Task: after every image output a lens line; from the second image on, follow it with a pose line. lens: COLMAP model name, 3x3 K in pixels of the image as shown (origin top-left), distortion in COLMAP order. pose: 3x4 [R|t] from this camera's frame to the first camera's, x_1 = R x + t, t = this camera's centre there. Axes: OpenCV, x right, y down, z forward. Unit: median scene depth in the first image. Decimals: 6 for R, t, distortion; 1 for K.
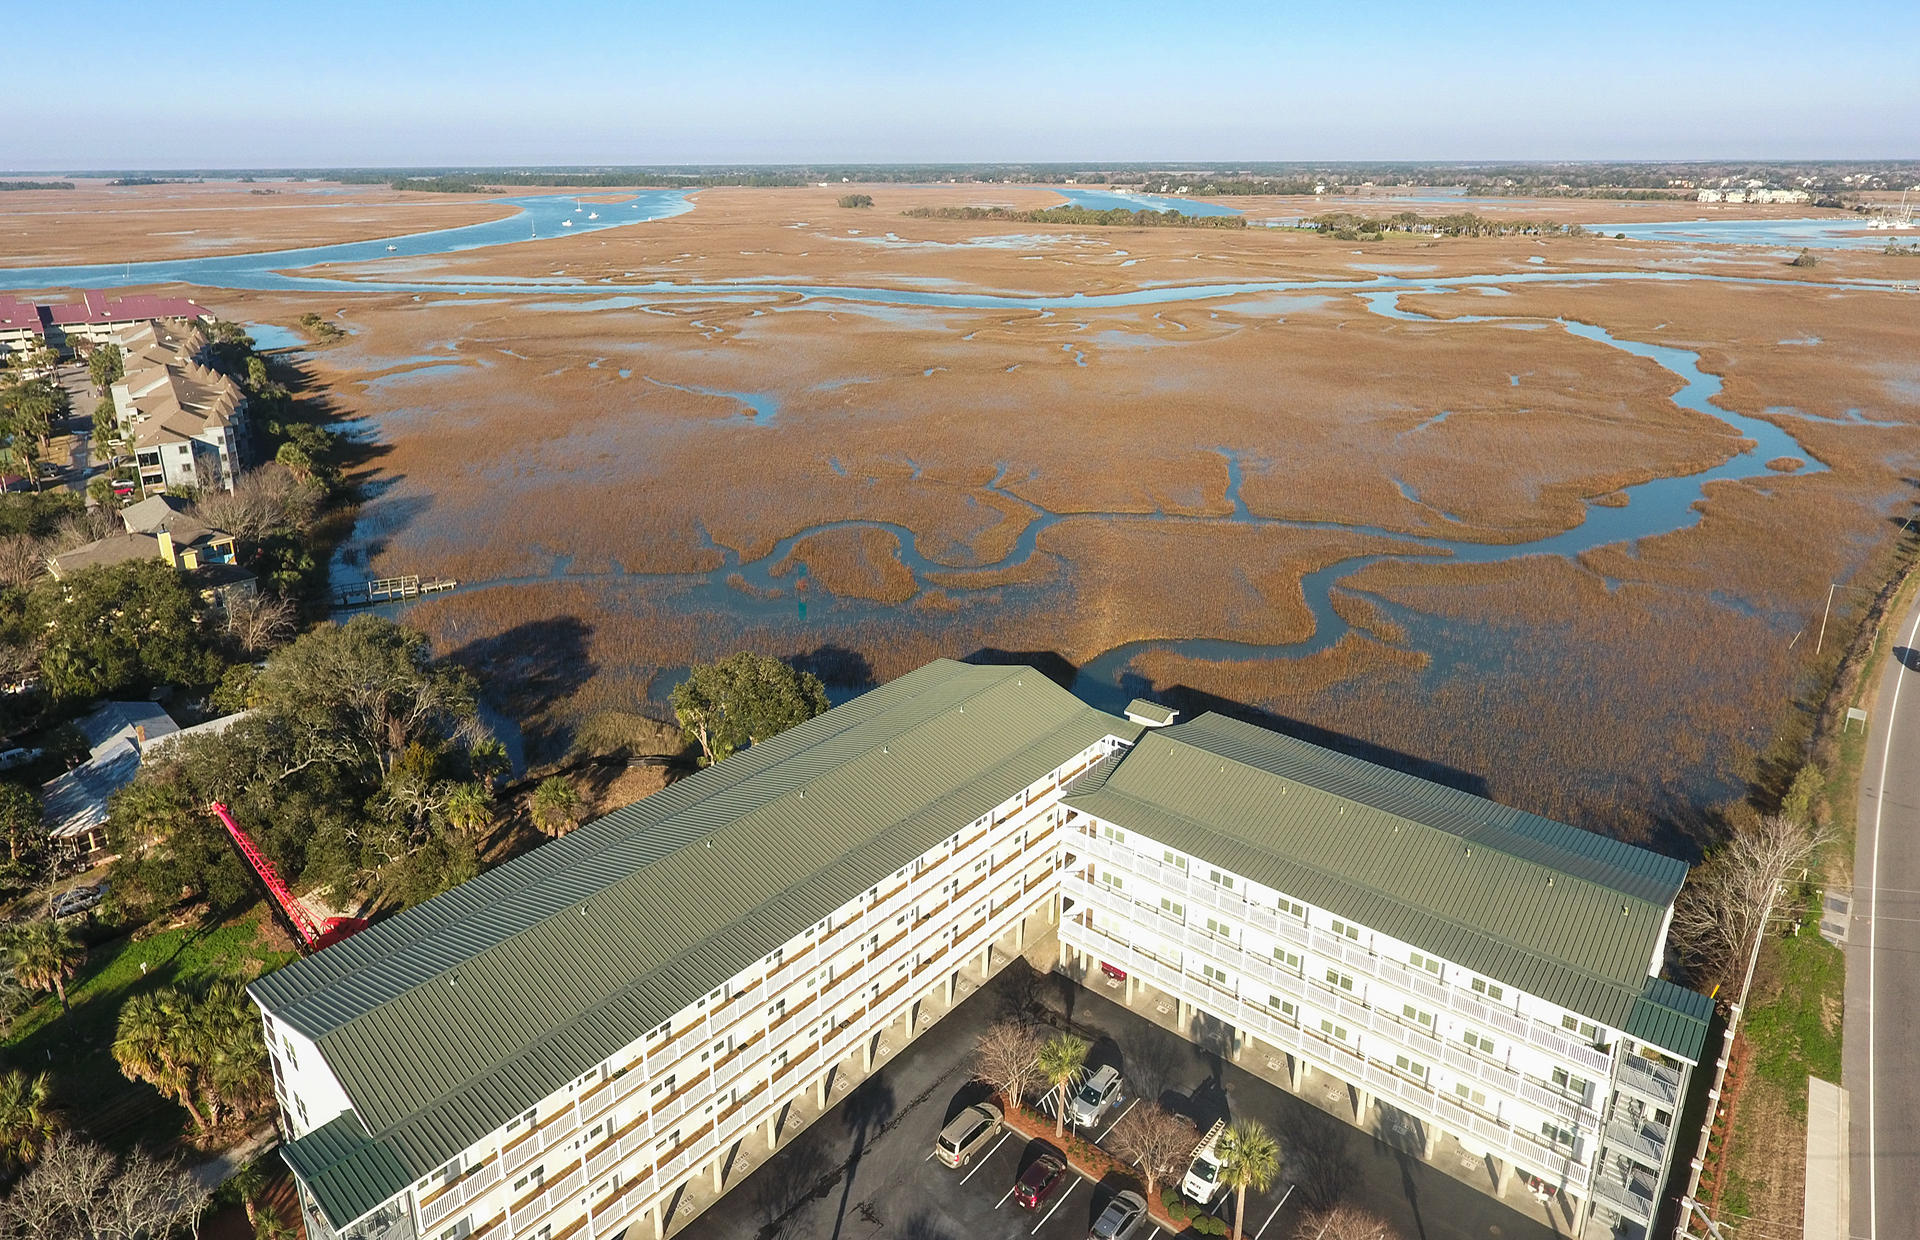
lens RADIAL K [[1311.9, 0, 887.8], [0, 1311.9, 617.5], [0, 0, 1]] dist [-0.001056, -0.003467]
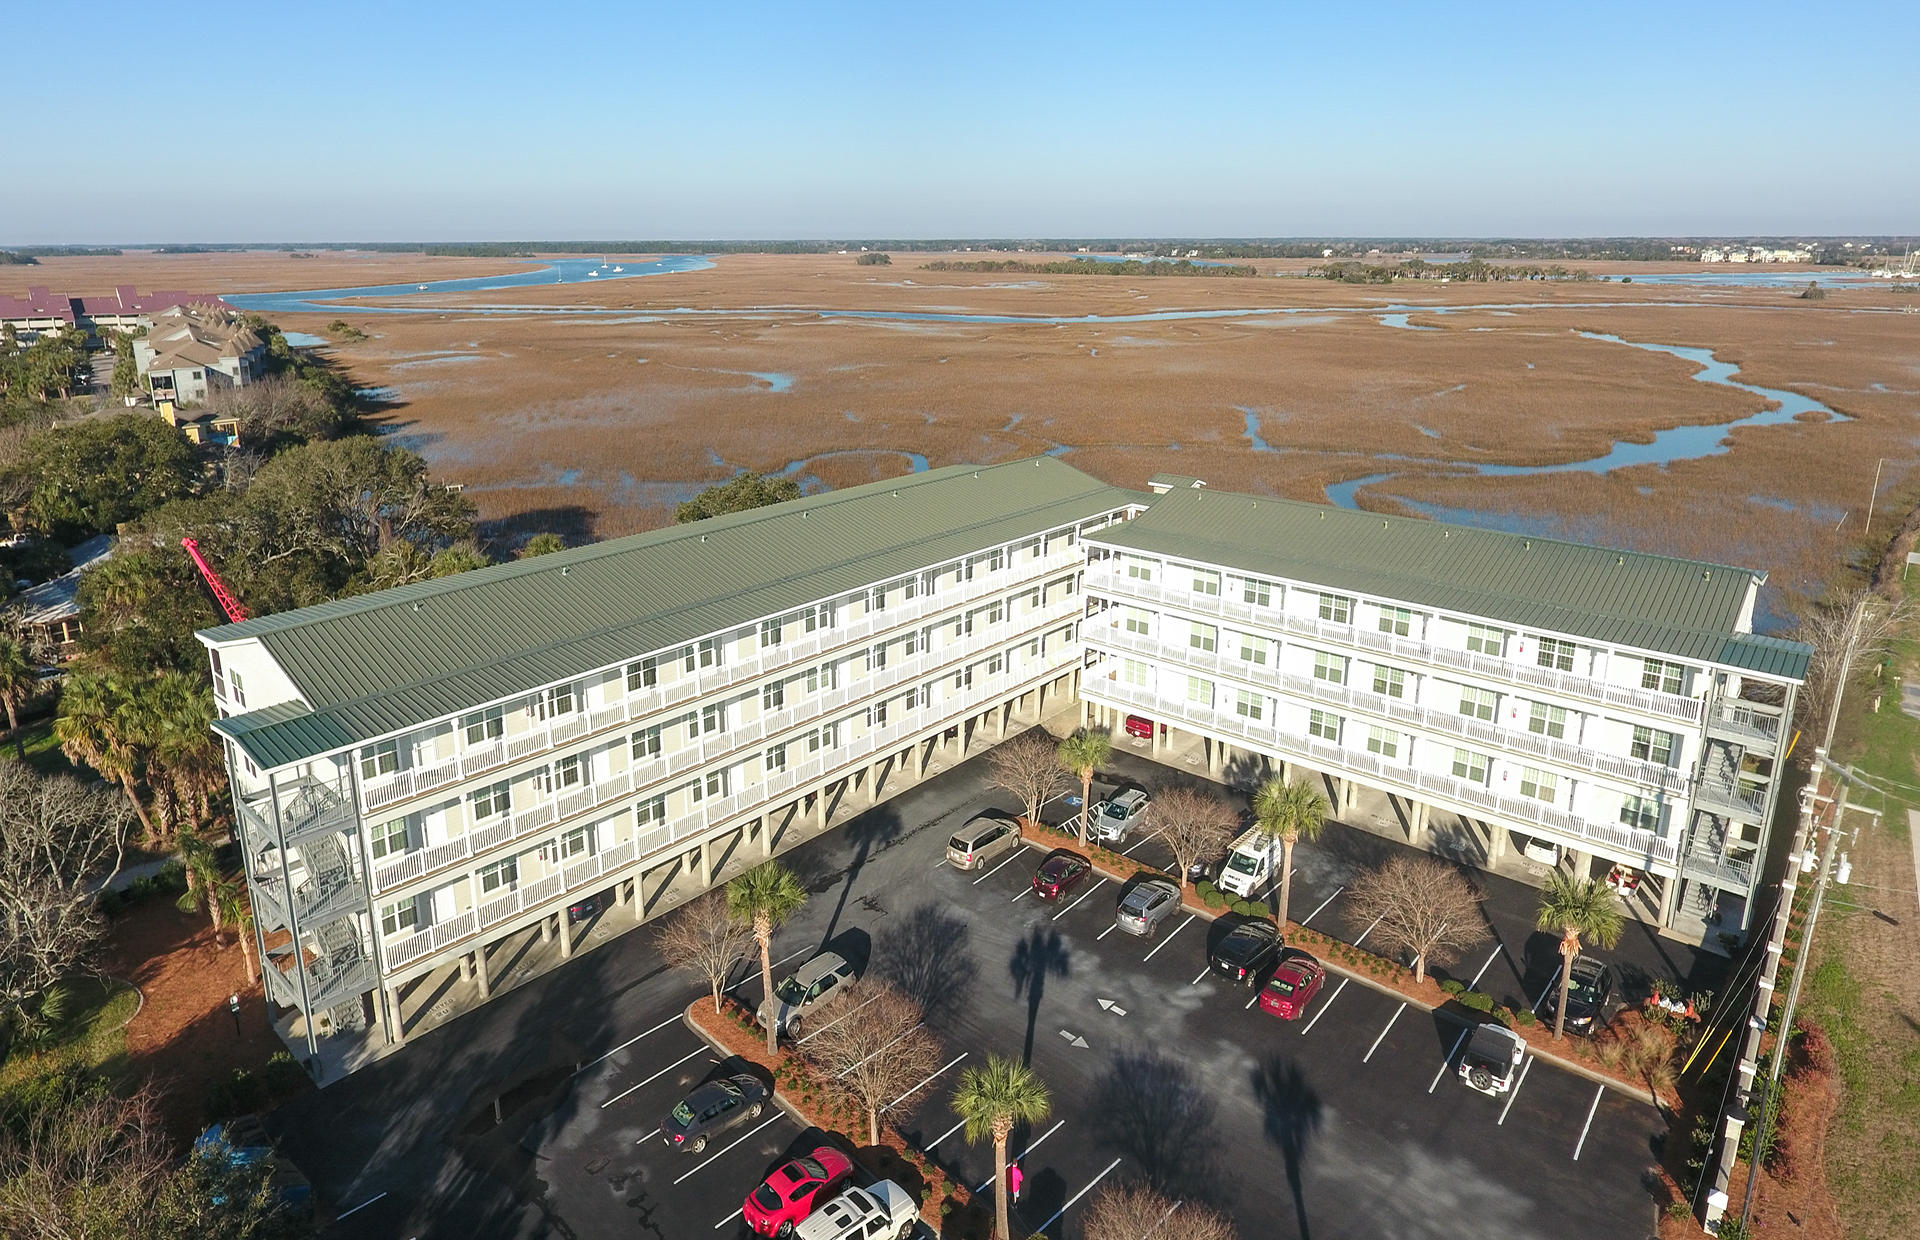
lens RADIAL K [[1290.7, 0, 883.8], [0, 1290.7, 622.7], [0, 0, 1]] dist [-0.002708, -0.002523]
pose [[0.999868, 0.006353, -0.014966, 0.002074], [-0.007133, 0.998586, -0.052680, 0.108387], [0.014611, 0.052780, 0.998499, 0.035774]]
